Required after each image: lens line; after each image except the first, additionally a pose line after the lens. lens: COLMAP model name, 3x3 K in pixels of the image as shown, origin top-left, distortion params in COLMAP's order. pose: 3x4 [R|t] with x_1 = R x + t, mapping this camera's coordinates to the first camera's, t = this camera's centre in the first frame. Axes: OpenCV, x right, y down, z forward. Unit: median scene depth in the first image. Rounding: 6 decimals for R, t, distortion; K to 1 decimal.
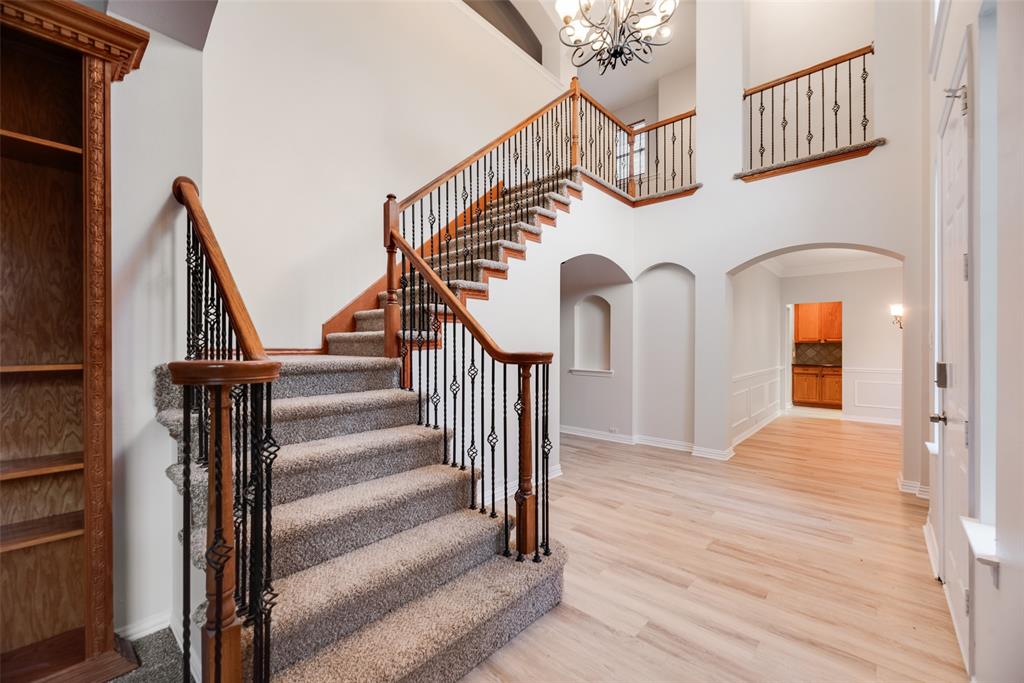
lens RADIAL K [[417.0, 0, 510.9], [0, 417.0, 344.6], [0, 0, 1]] dist [-0.002235, 0.000013]
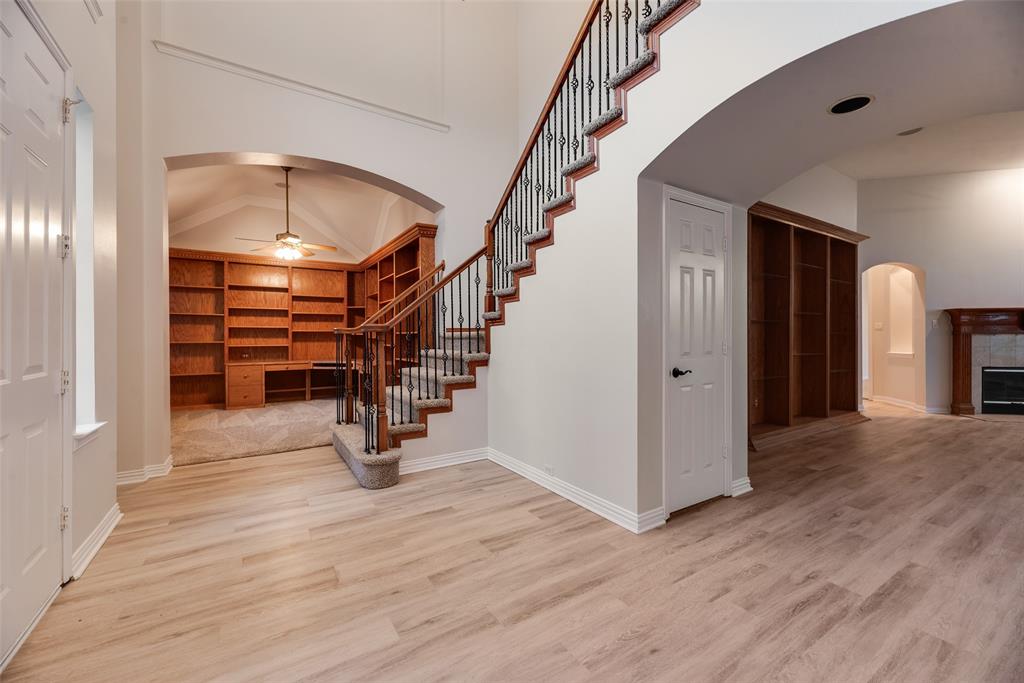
lens RADIAL K [[417.0, 0, 508.7], [0, 417.0, 334.7], [0, 0, 1]] dist [-0.002235, 0.000013]
pose [[-0.283148, -0.002431, -0.959073, 0.901265], [0.003656, 0.999987, -0.003614, 0.044595], [0.959069, -0.004530, -0.283135, 1.228258]]
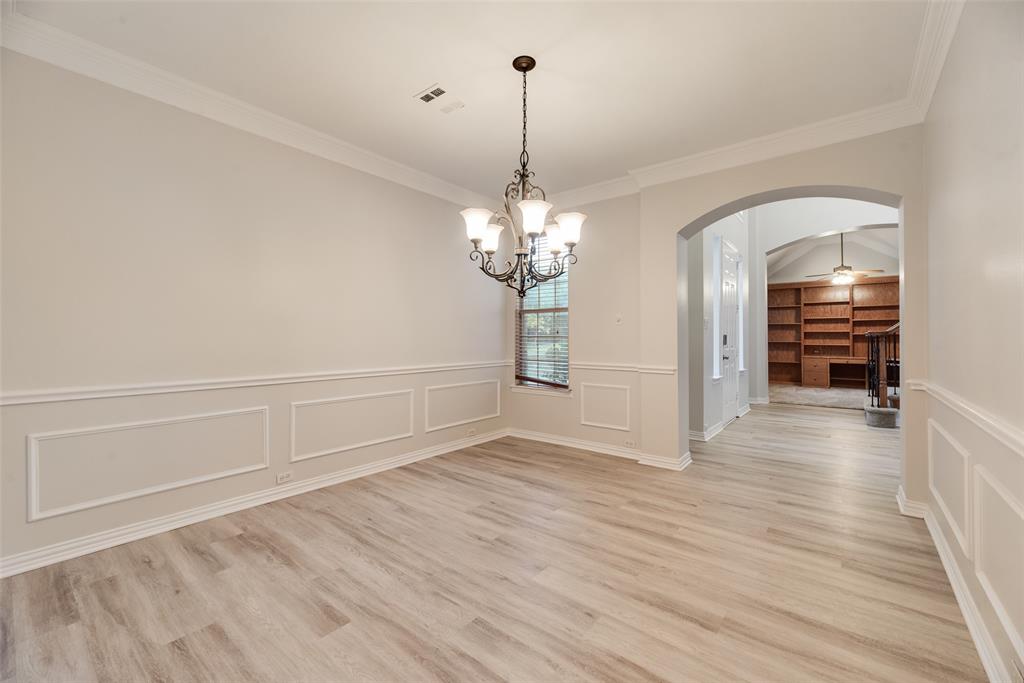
lens RADIAL K [[417.0, 0, 515.6], [0, 417.0, 334.9], [0, 0, 1]] dist [-0.002235, 0.000013]
pose [[-0.998598, -0.000905, -0.052920, 1.583662], [-0.000464, 0.999965, -0.008338, 0.043657], [0.052925, -0.008302, -0.998564, 2.241865]]
